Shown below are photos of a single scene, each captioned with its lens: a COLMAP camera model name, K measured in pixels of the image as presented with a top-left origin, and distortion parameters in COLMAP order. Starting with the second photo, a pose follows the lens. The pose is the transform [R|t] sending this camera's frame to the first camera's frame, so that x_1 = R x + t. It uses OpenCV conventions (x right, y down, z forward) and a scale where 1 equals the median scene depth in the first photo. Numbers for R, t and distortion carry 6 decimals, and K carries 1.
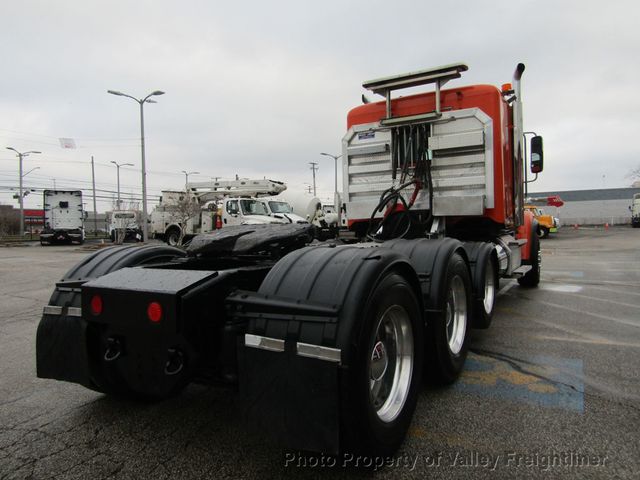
lens RADIAL K [[456.1, 0, 322.5], [0, 456.1, 238.4], [0, 0, 1]] dist [-0.003187, -0.006217]
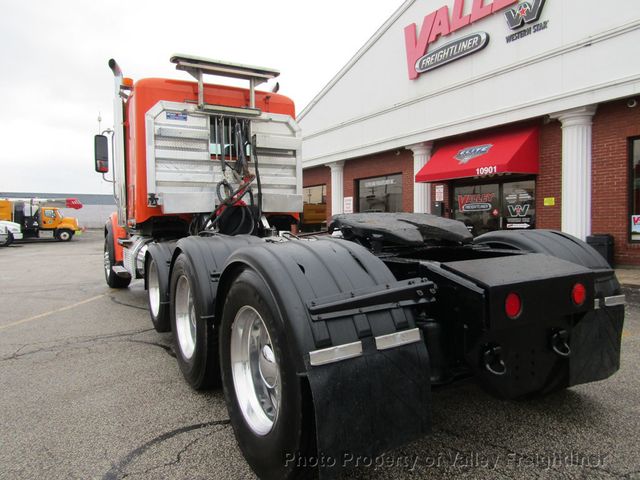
lens RADIAL K [[456.1, 0, 318.5], [0, 456.1, 239.9], [0, 0, 1]] dist [-0.003187, -0.006217]
pose [[0.484887, -0.020097, 0.874346, -0.527187], [0.024720, 0.999651, 0.009268, 0.006432], [-0.874227, 0.017120, 0.485215, 0.351564]]
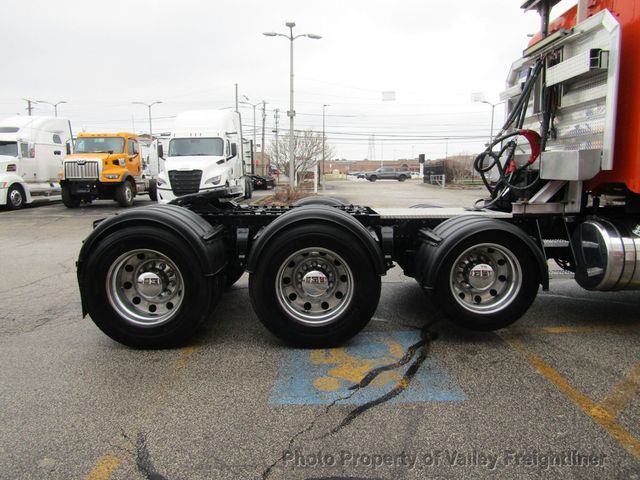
lens RADIAL K [[456.1, 0, 322.9], [0, 456.1, 241.6], [0, 0, 1]] dist [-0.003187, -0.006217]
pose [[0.512710, 0.136752, -0.847601, 0.623400], [-0.023616, 0.989106, 0.145298, -0.043010], [0.858237, -0.054479, 0.510354, 0.280082]]
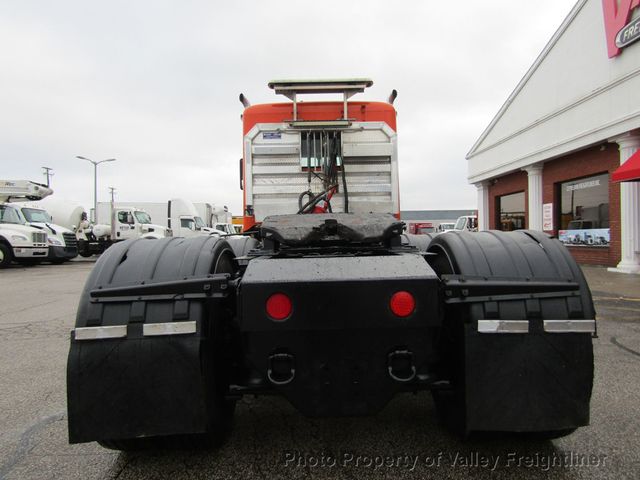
lens RADIAL K [[456.1, 0, 319.7], [0, 456.1, 240.4], [0, 0, 1]] dist [-0.003187, -0.006217]
pose [[0.852534, 0.005478, 0.522644, -0.318364], [0.012053, 0.999473, -0.030135, 0.025829], [-0.522533, 0.031990, 0.852018, 0.133497]]
